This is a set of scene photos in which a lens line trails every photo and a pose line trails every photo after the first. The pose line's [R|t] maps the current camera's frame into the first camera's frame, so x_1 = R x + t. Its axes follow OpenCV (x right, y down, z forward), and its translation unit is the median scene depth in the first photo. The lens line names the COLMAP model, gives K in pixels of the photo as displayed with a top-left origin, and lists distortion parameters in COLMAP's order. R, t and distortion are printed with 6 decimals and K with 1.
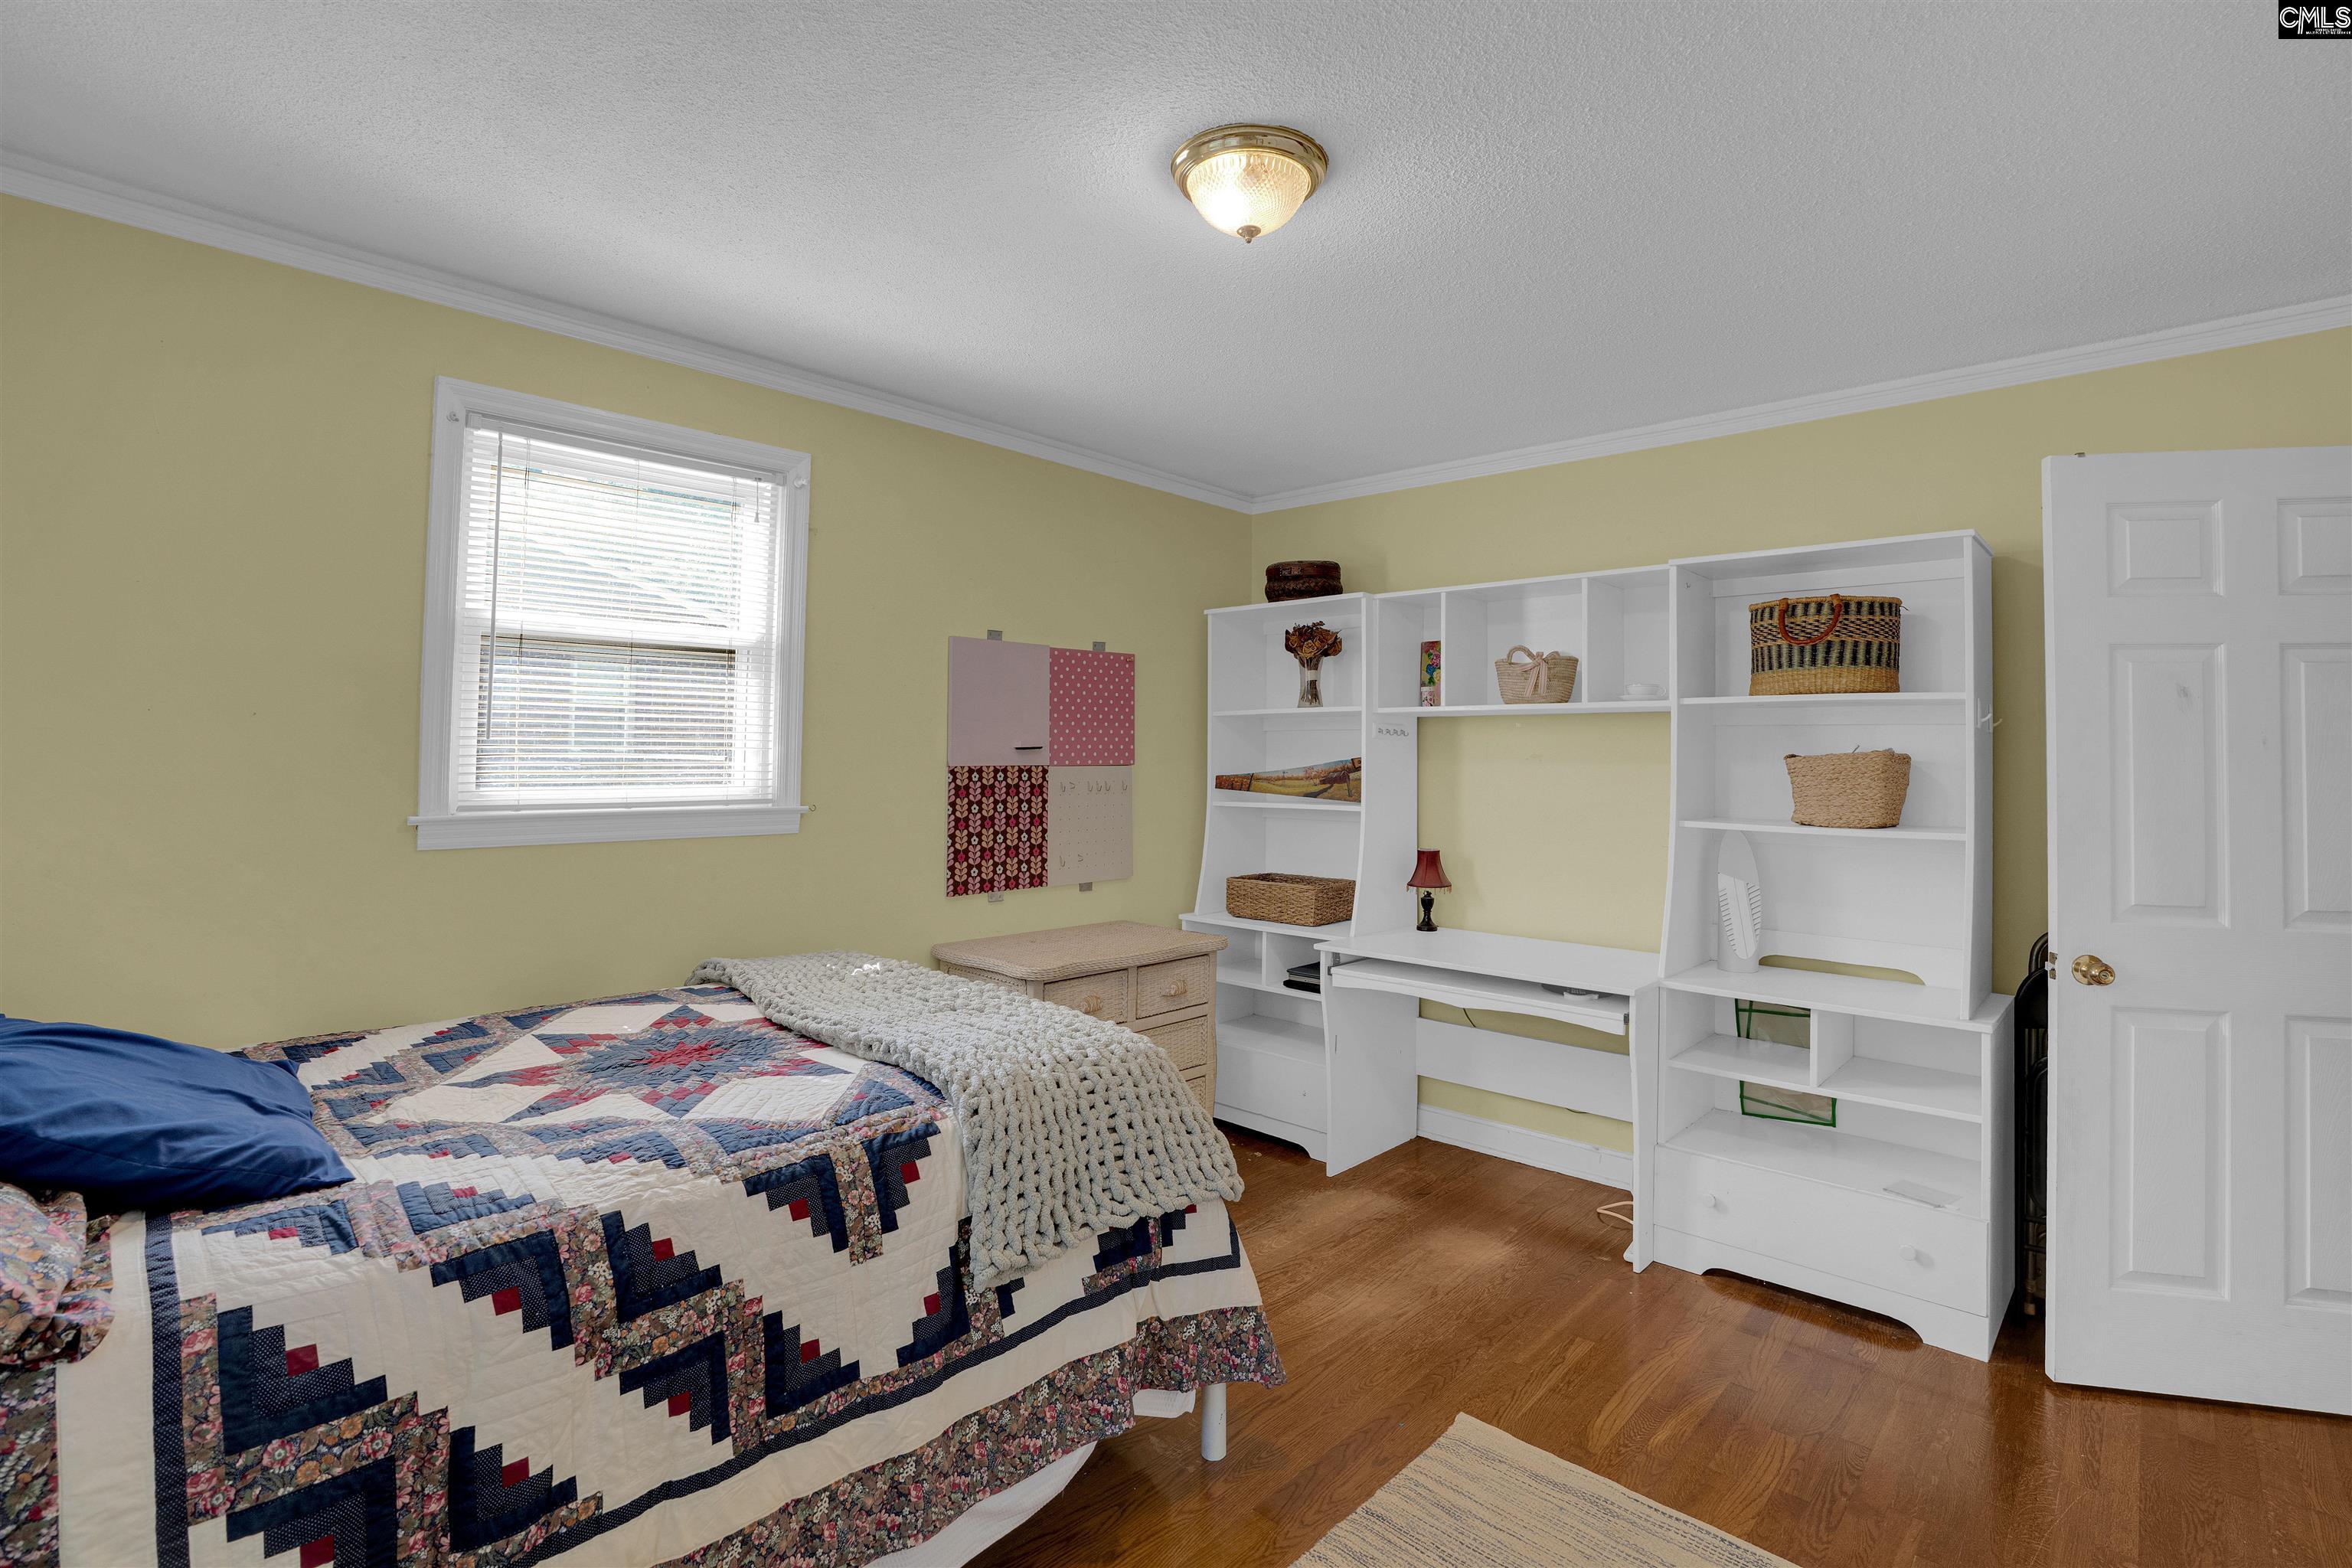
lens RADIAL K [[1081.3, 0, 1170.8], [0, 1081.3, 780.1], [0, 0, 1]] dist [-0.076783, 0.030393]
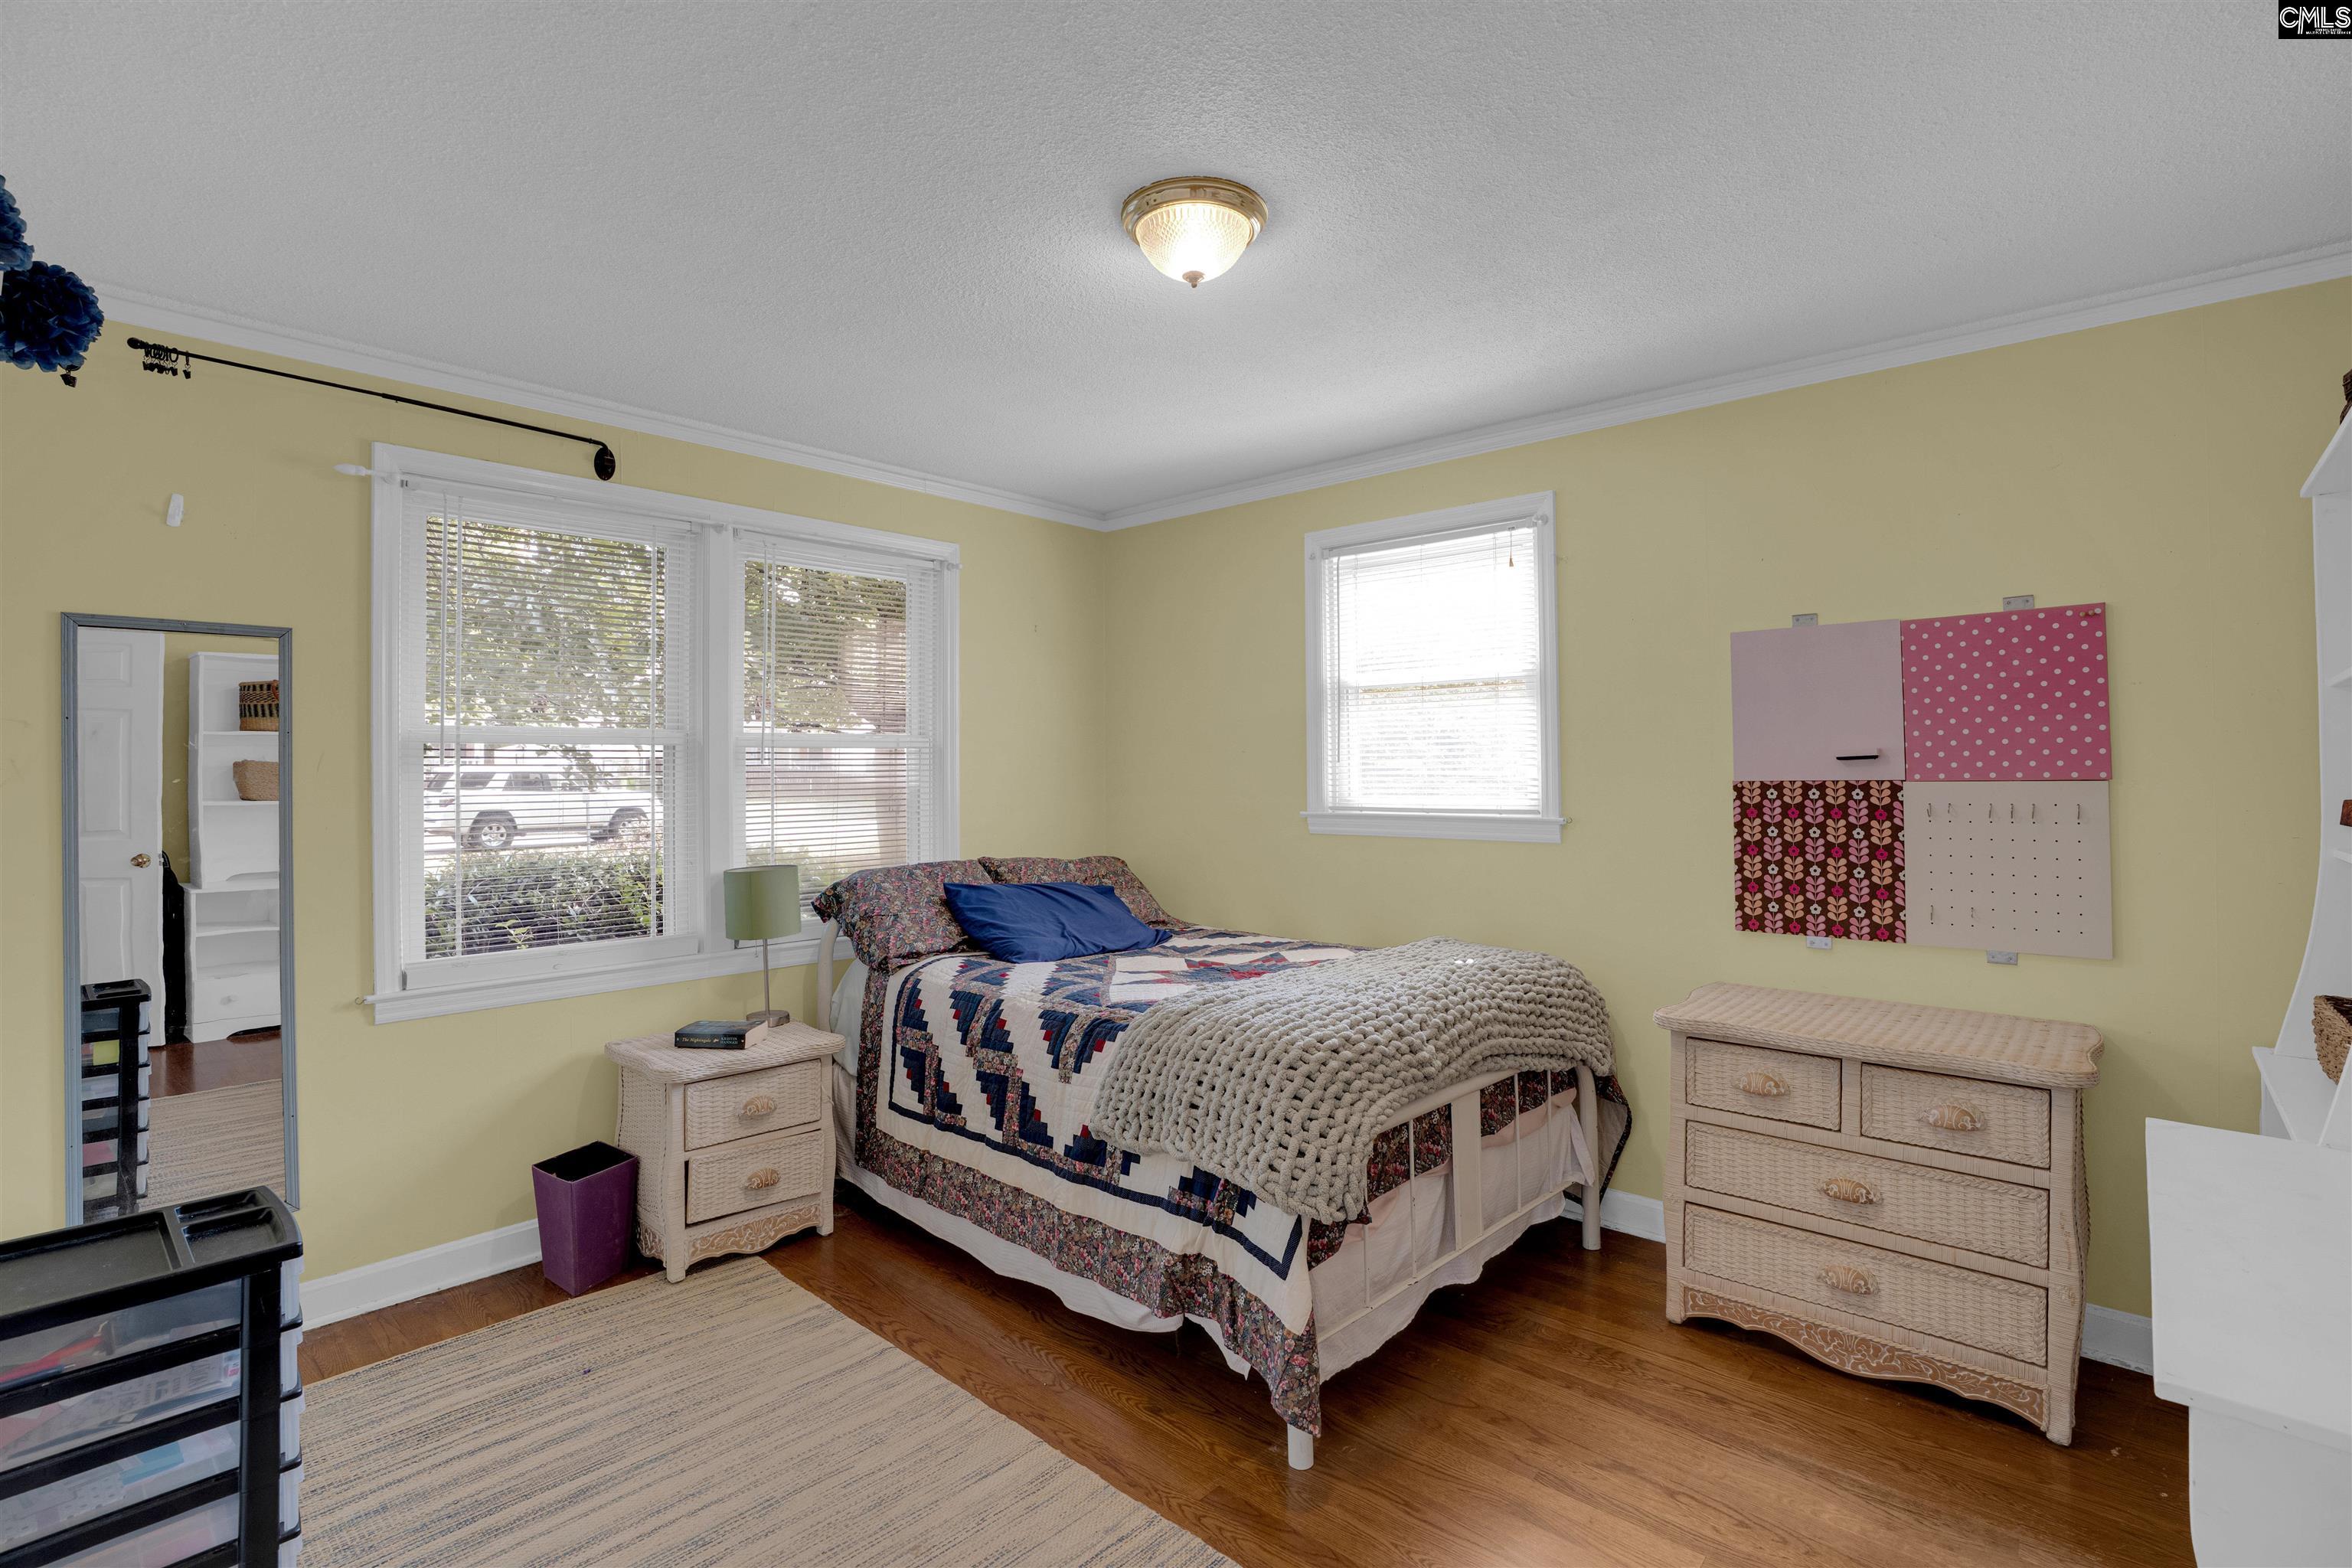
lens RADIAL K [[1081.3, 0, 1170.8], [0, 1081.3, 780.1], [0, 0, 1]] dist [-0.076783, 0.030393]
pose [[0.027206, 0.003385, -0.999624, 0.687925], [-0.012746, 0.999914, 0.003039, -0.011070], [0.999549, 0.012659, 0.027247, 0.555402]]
